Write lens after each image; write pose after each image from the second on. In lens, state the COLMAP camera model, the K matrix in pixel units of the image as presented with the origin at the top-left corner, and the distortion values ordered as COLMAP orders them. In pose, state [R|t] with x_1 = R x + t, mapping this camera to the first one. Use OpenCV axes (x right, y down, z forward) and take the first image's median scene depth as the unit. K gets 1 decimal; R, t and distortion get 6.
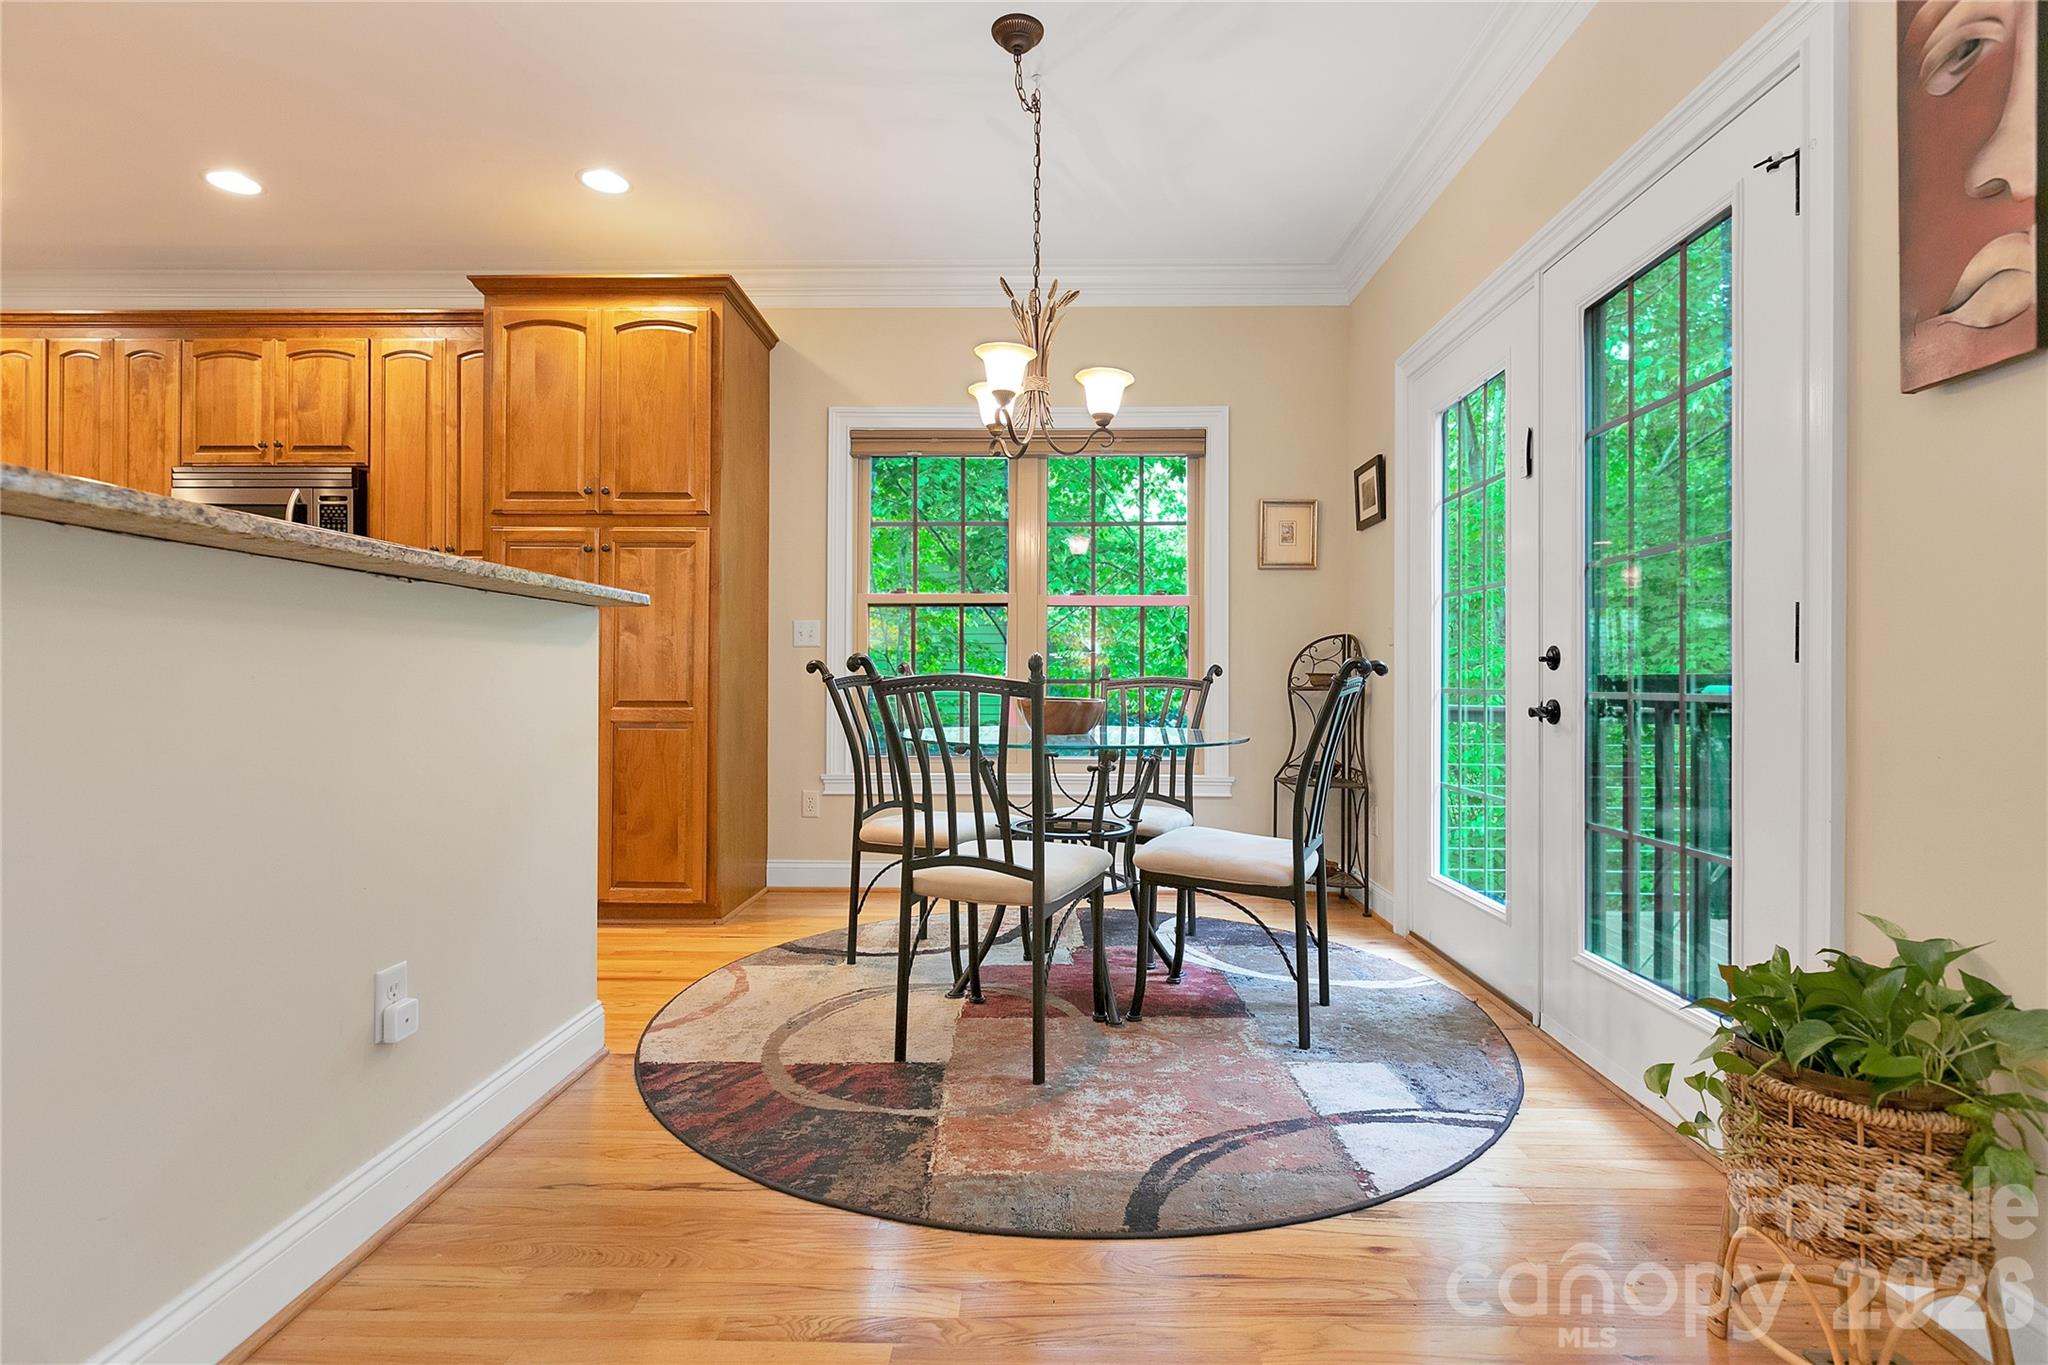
lens RADIAL K [[983.6, 0, 1026.1], [0, 983.6, 669.4], [0, 0, 1]] dist [0.006307, -0.000928]
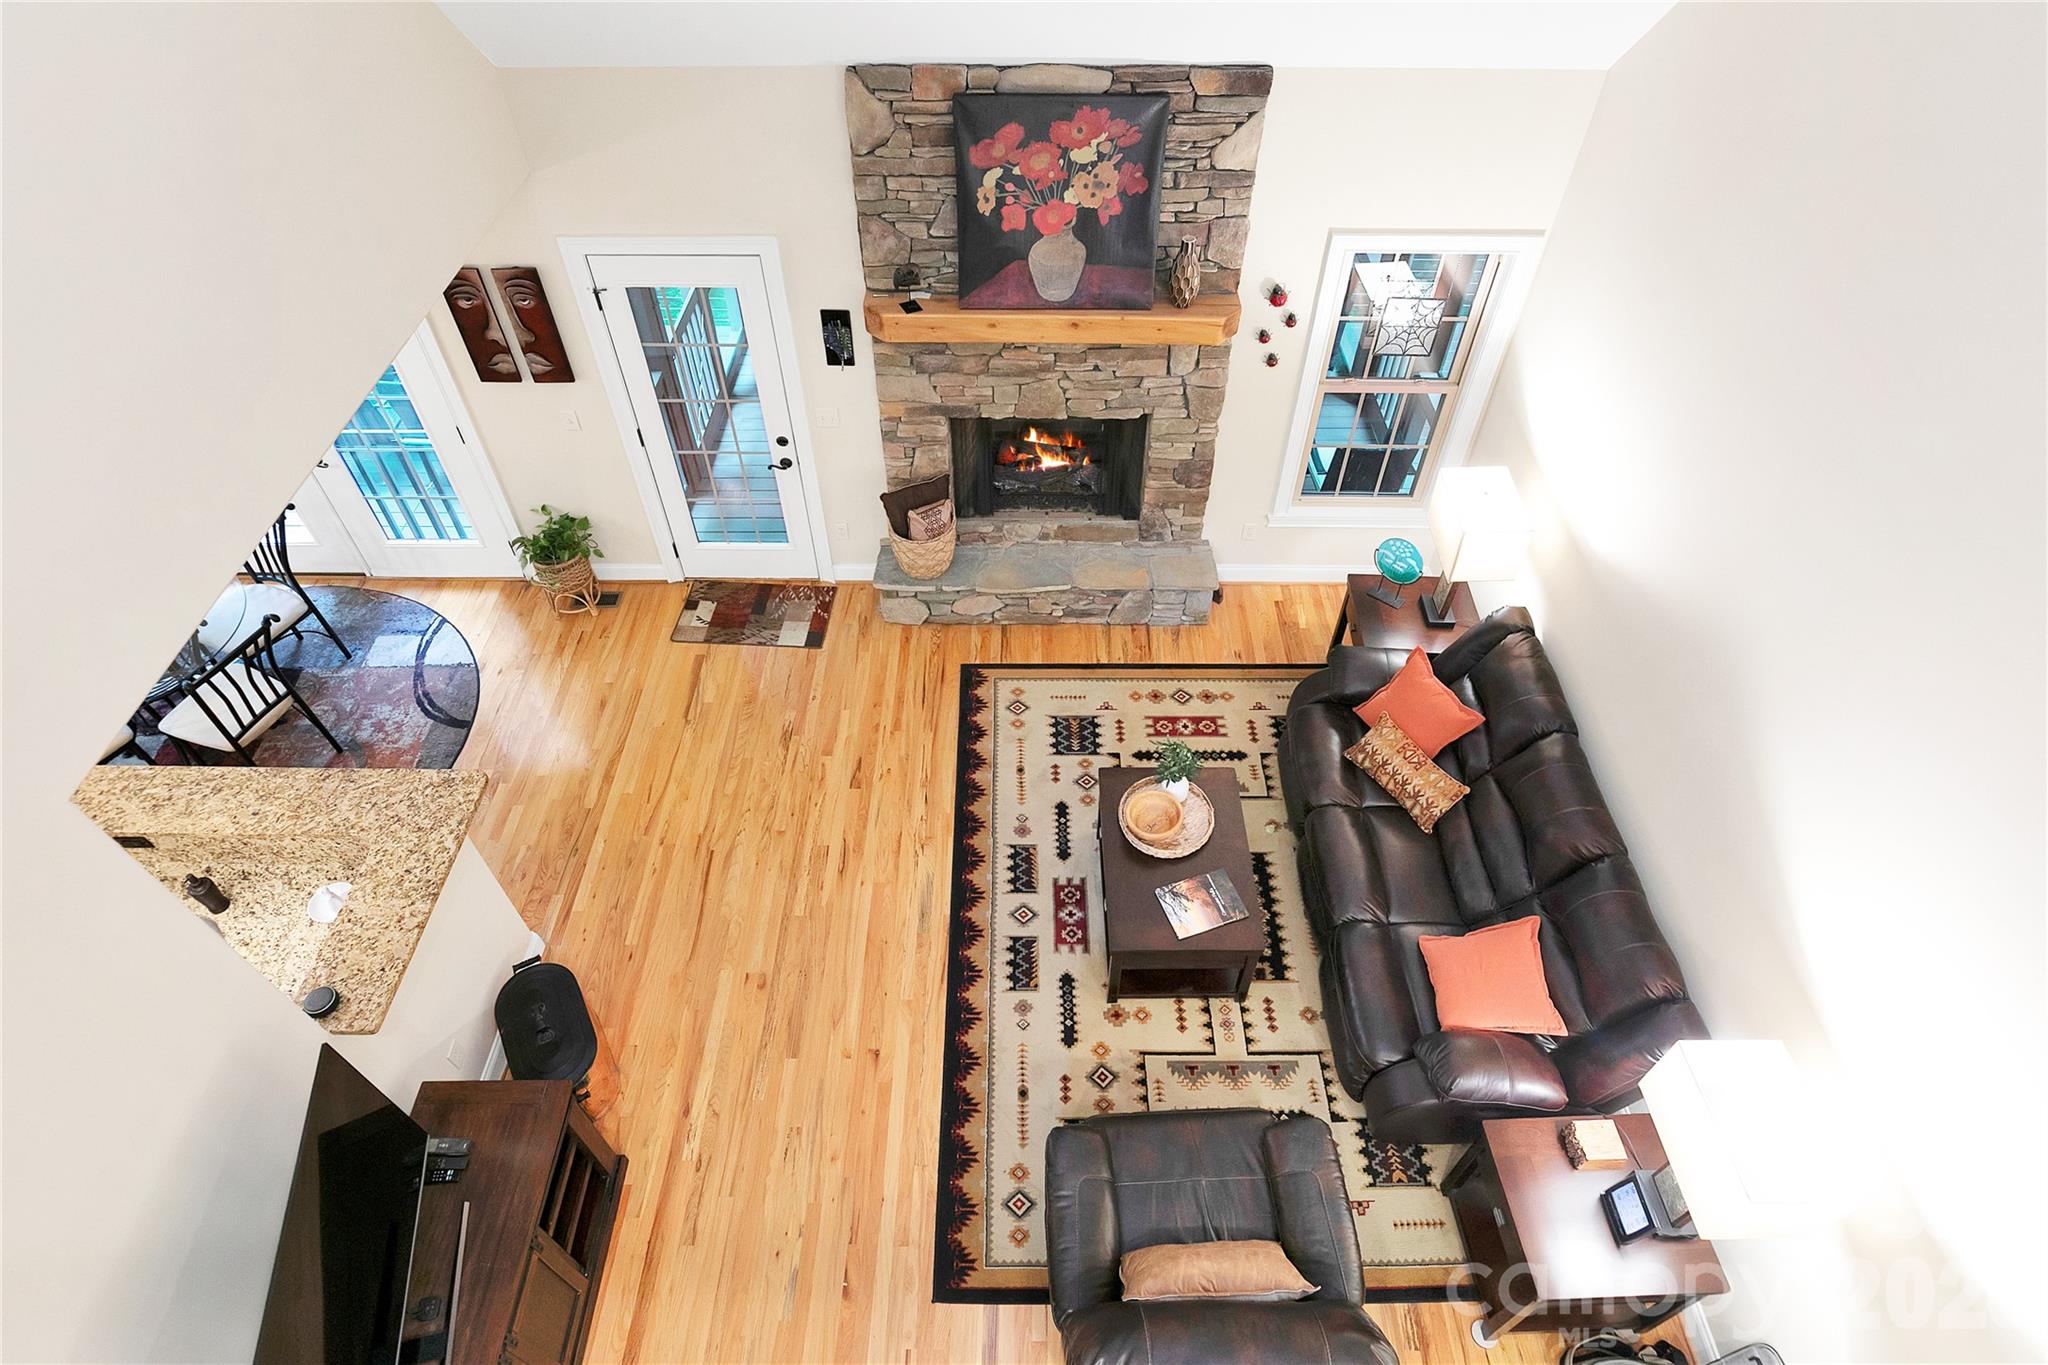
lens RADIAL K [[1087.4, 0, 1037.4], [0, 1087.4, 675.7], [0, 0, 1]] dist [0.002408, 0.000378]
pose [[-0.024680, -0.740205, 0.671929, -1.540142], [-0.018789, 0.672358, 0.739988, -1.534174], [-0.999519, 0.005638, -0.030501, -0.499819]]
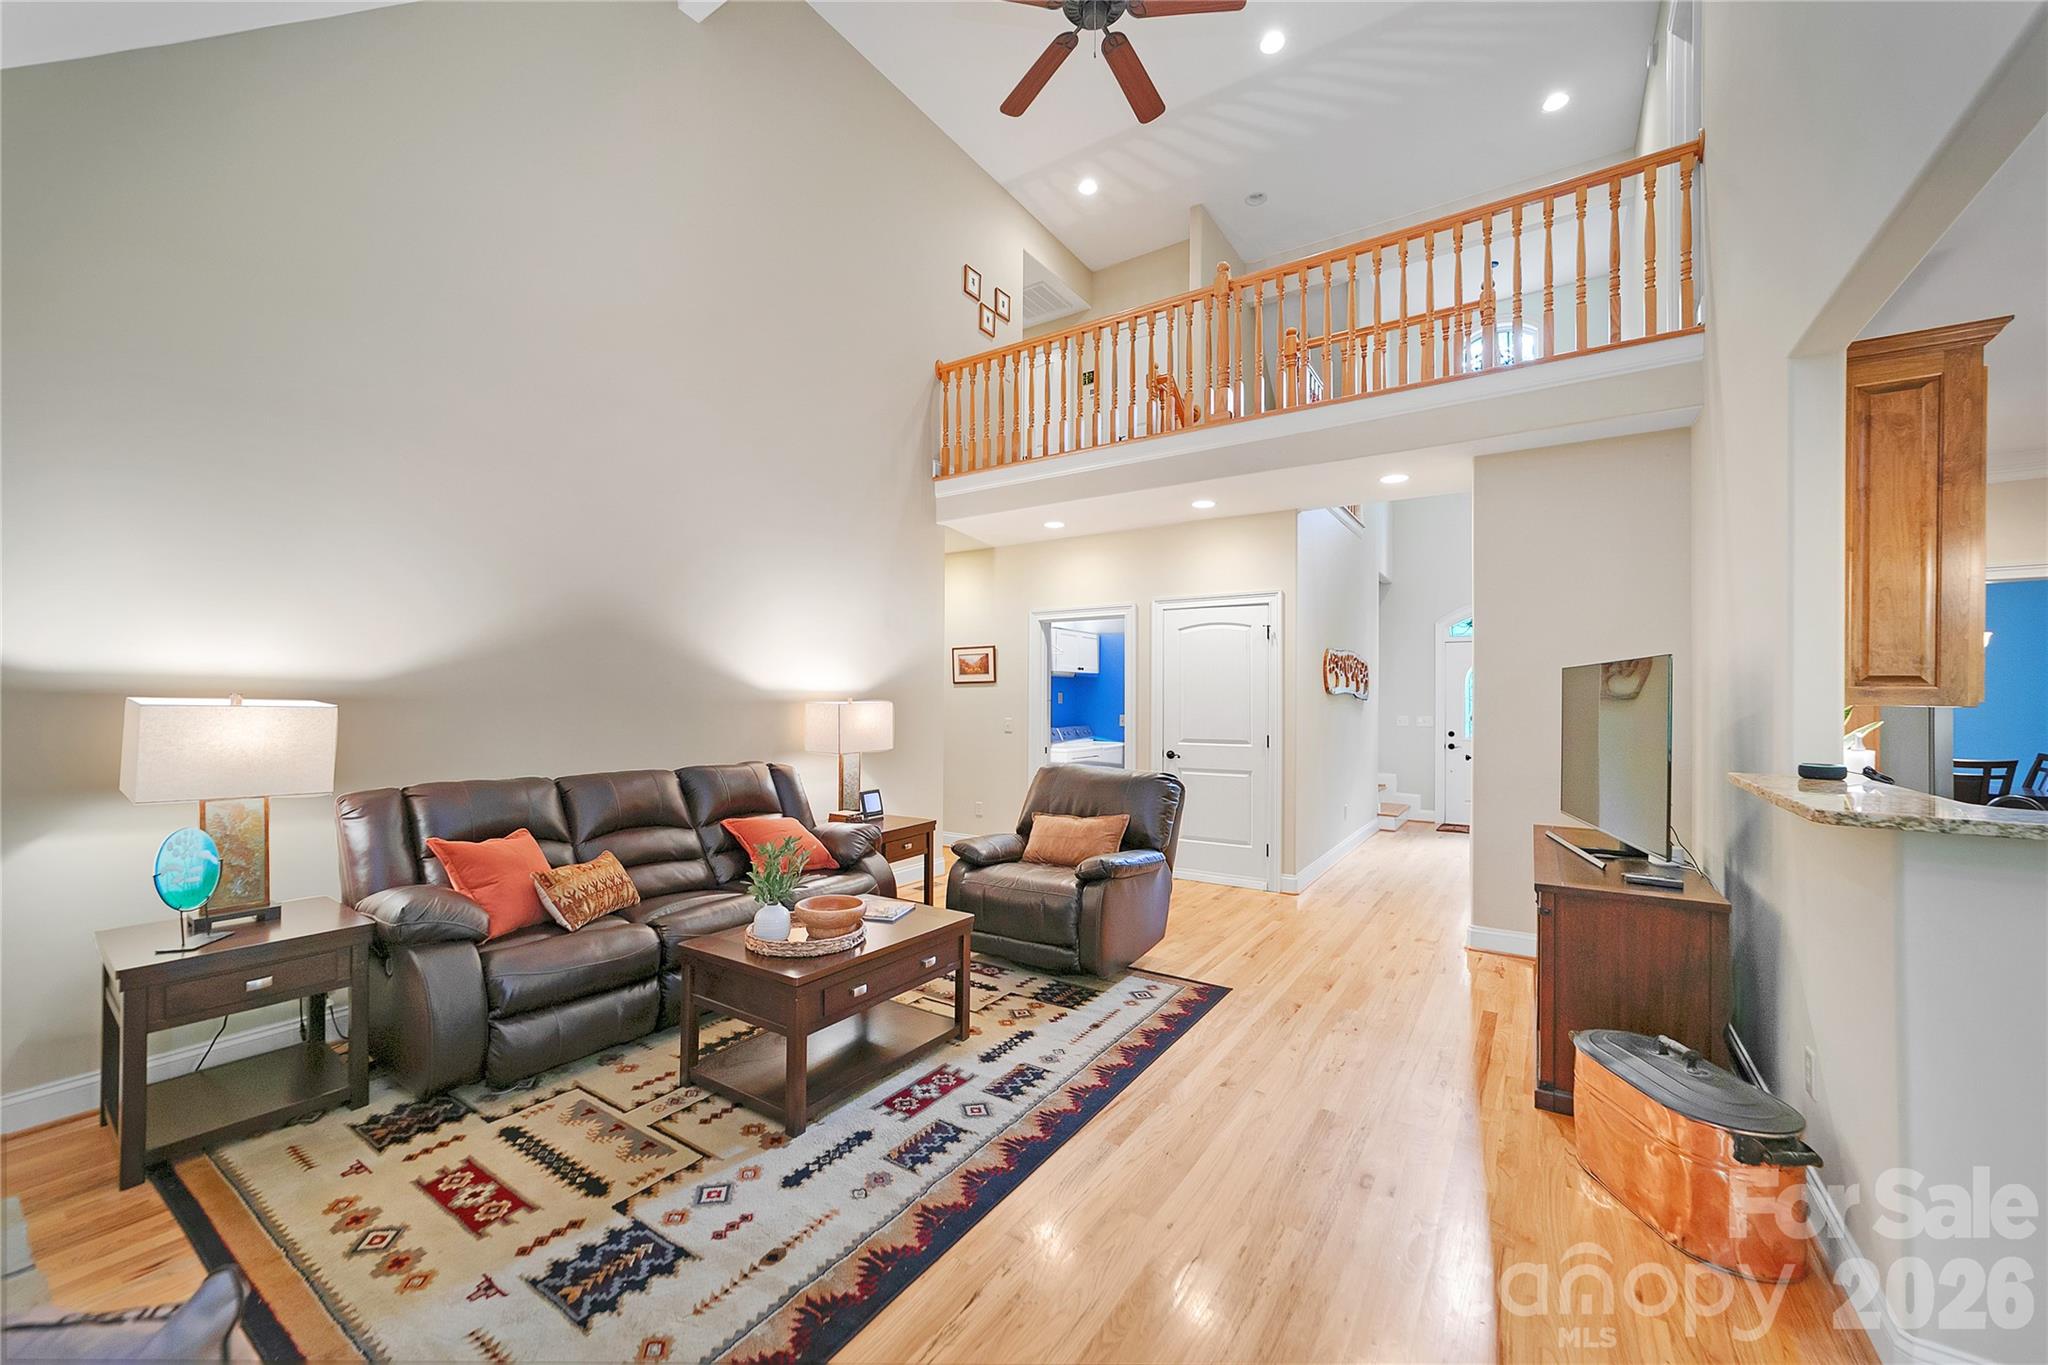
lens RADIAL K [[783.4, 0, 1034.0], [0, 783.4, 694.8], [0, 0, 1]] dist [-0.011069, 0.002889]
pose [[-0.532584, -0.011959, -0.846293, 0.493657], [0.000812, 0.999892, -0.014641, -0.176911], [0.846377, -0.008485, -0.532517, 0.142627]]
